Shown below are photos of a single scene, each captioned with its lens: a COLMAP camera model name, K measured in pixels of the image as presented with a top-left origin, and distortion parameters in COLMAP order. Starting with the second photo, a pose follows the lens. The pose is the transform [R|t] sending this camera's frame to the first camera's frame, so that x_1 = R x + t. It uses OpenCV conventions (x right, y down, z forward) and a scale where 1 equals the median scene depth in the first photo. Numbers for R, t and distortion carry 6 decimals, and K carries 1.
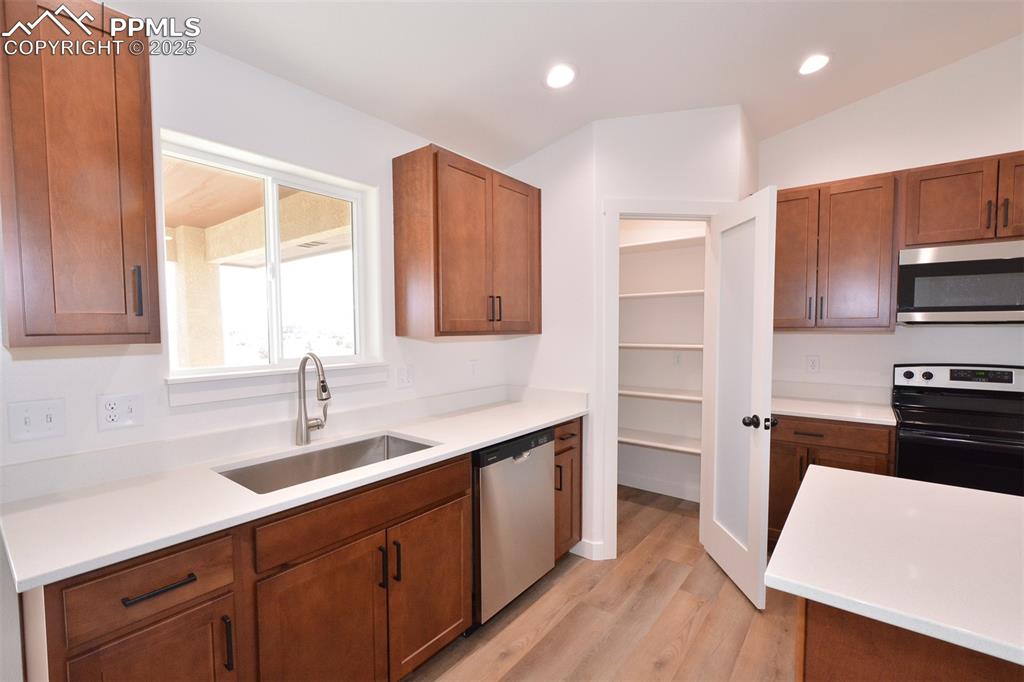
lens RADIAL K [[449.2, 0, 509.9], [0, 449.2, 351.1], [0, 0, 1]] dist [0.010418, -0.007474]
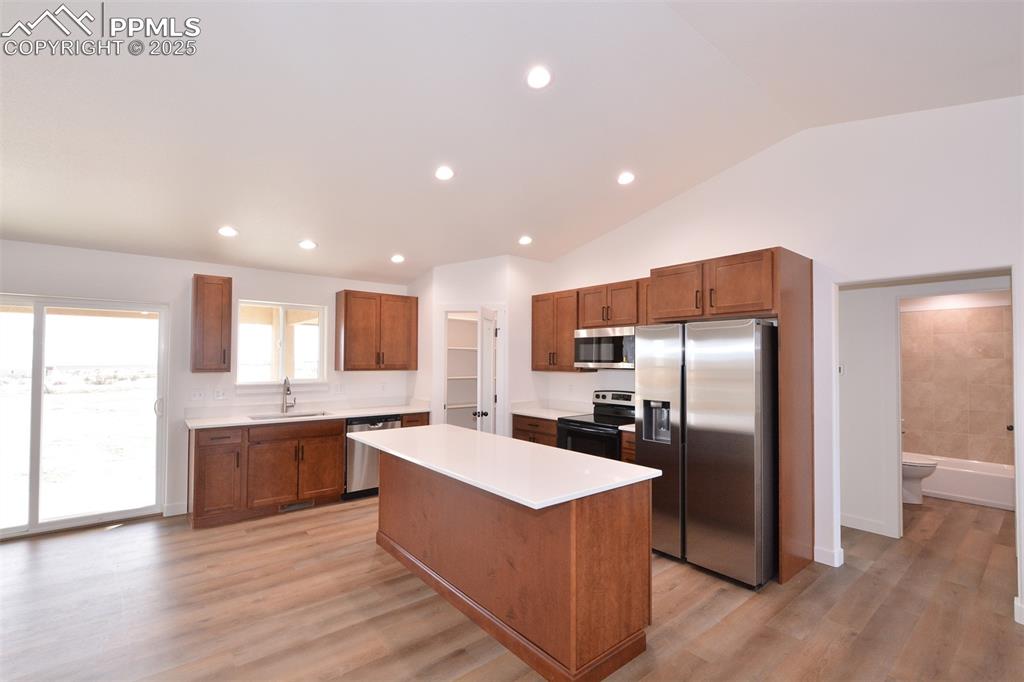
lens RADIAL K [[449.2, 0, 509.9], [0, 449.2, 351.1], [0, 0, 1]] dist [0.010418, -0.007474]
pose [[0.975628, 0.007548, -0.219301, 1.110261], [-0.023229, 0.997345, -0.069018, 0.004937], [0.218198, 0.072430, 0.973213, -1.012615]]
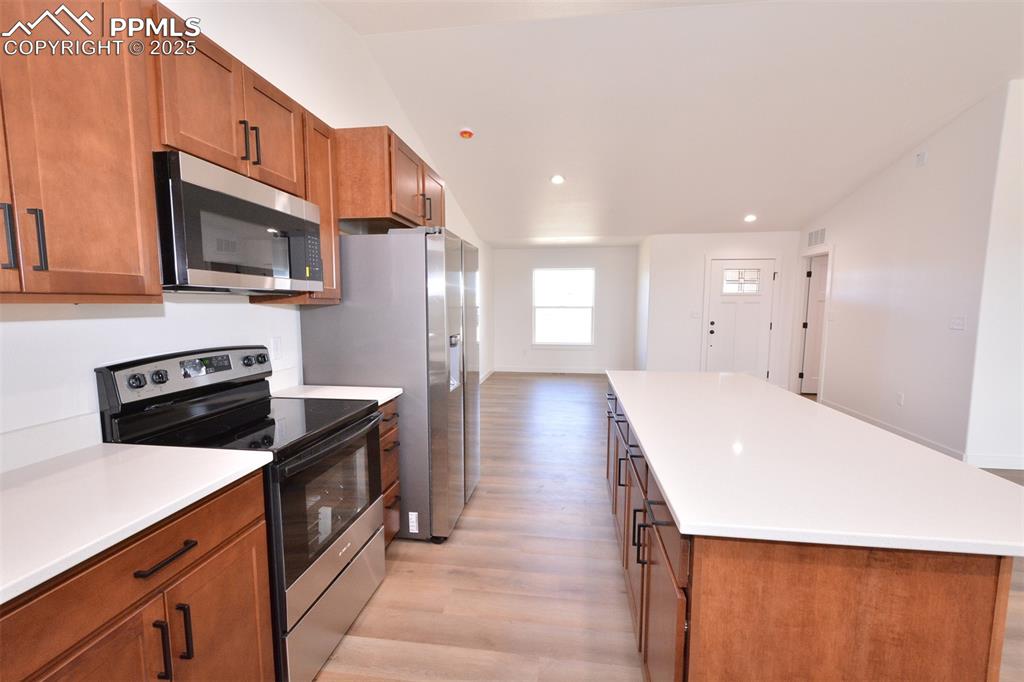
lens RADIAL K [[449.2, 0, 509.9], [0, 449.2, 351.1], [0, 0, 1]] dist [0.010418, -0.007474]
pose [[-0.508613, -0.084625, 0.856827, 0.203069], [0.045557, 0.991119, 0.124931, -0.039798], [-0.859789, 0.102576, -0.500240, 1.042969]]
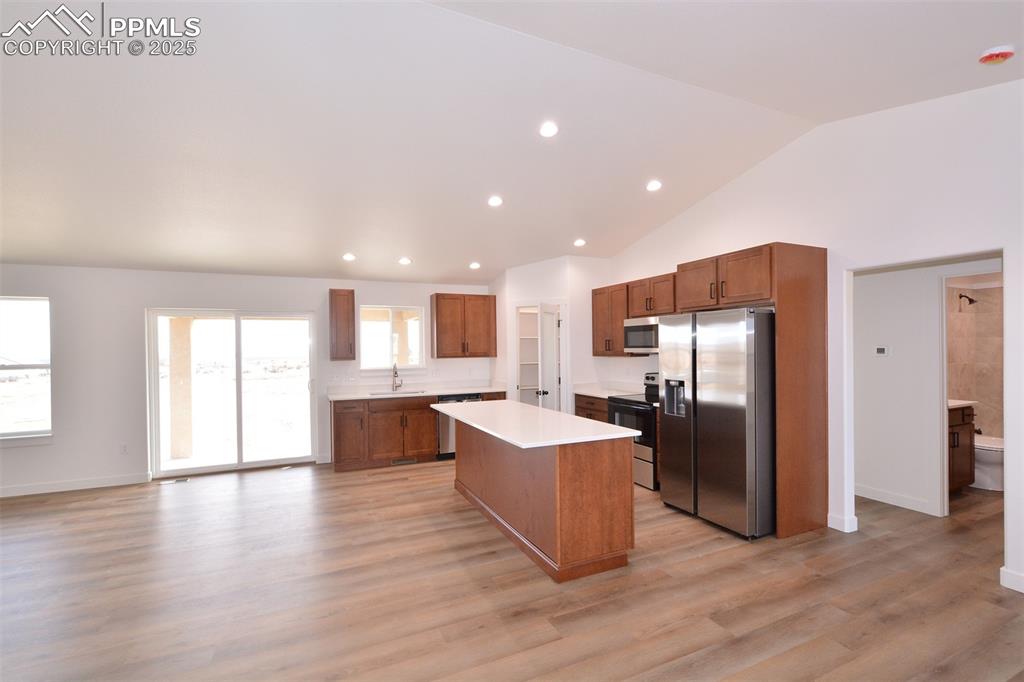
lens RADIAL K [[449.2, 0, 509.9], [0, 449.2, 351.1], [0, 0, 1]] dist [0.010418, -0.007474]
pose [[0.888681, -0.001395, -0.458523, 1.495502], [-0.016715, 0.999232, -0.035436, 0.015503], [0.458221, 0.039155, 0.887976, -1.283430]]
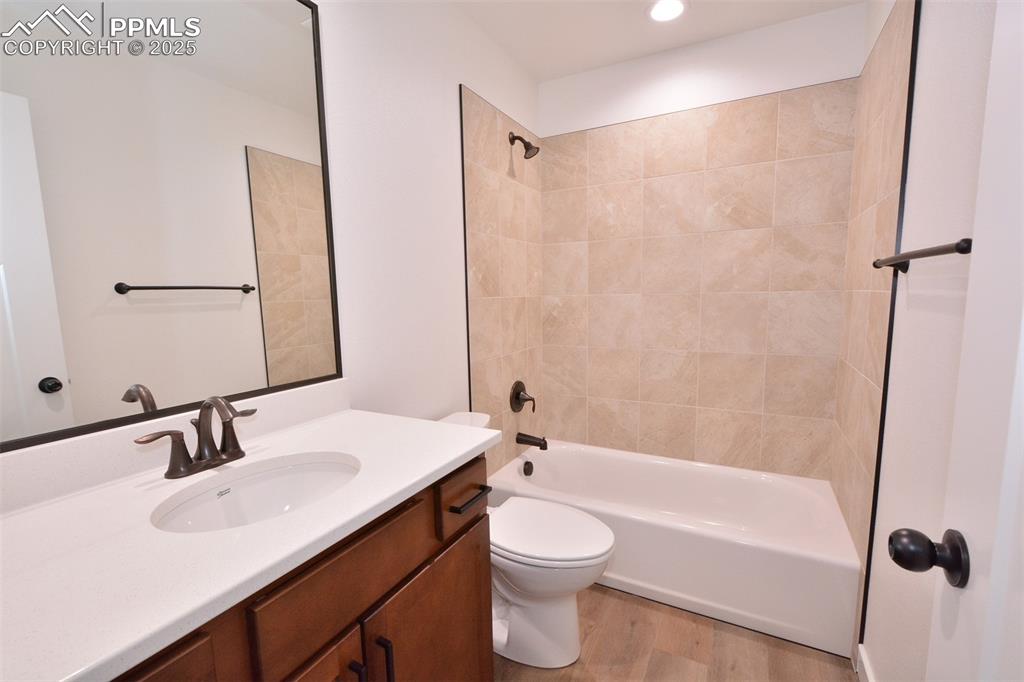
lens RADIAL K [[449.2, 0, 509.9], [0, 449.2, 351.1], [0, 0, 1]] dist [0.010418, -0.007474]
pose [[0.984469, -0.034809, 0.172074, 2.324300], [0.021289, 0.996584, 0.079797, -0.001811], [-0.174263, -0.074894, 0.981847, 0.876476]]
